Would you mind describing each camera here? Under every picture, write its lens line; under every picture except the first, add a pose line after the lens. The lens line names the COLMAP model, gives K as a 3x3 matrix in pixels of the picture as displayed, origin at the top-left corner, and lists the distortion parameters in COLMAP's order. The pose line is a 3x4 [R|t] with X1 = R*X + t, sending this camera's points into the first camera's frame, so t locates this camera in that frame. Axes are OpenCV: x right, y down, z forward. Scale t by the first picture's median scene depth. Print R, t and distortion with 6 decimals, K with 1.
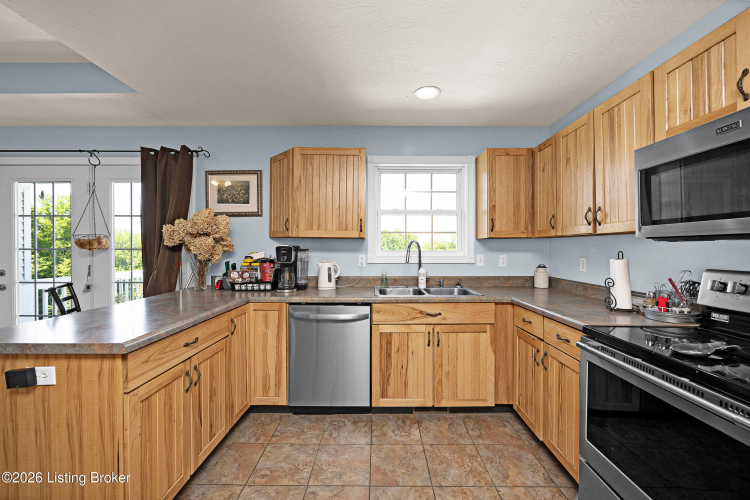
lens RADIAL K [[297.5, 0, 378.7], [0, 297.5, 250.8], [0, 0, 1]] dist [-0.001006, -0.000172]
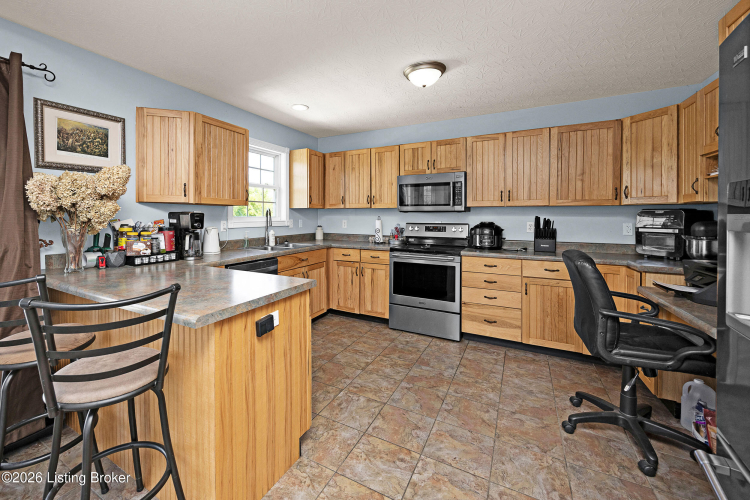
lens RADIAL K [[292.4, 0, 370.9], [0, 292.4, 215.6], [0, 0, 1]] dist [-0.001508, -0.000058]
pose [[0.459662, -0.001288, 0.888093, -0.896575], [0.002765, 0.999996, 0.000019, -0.003733], [-0.888090, 0.002447, 0.459664, 0.038322]]
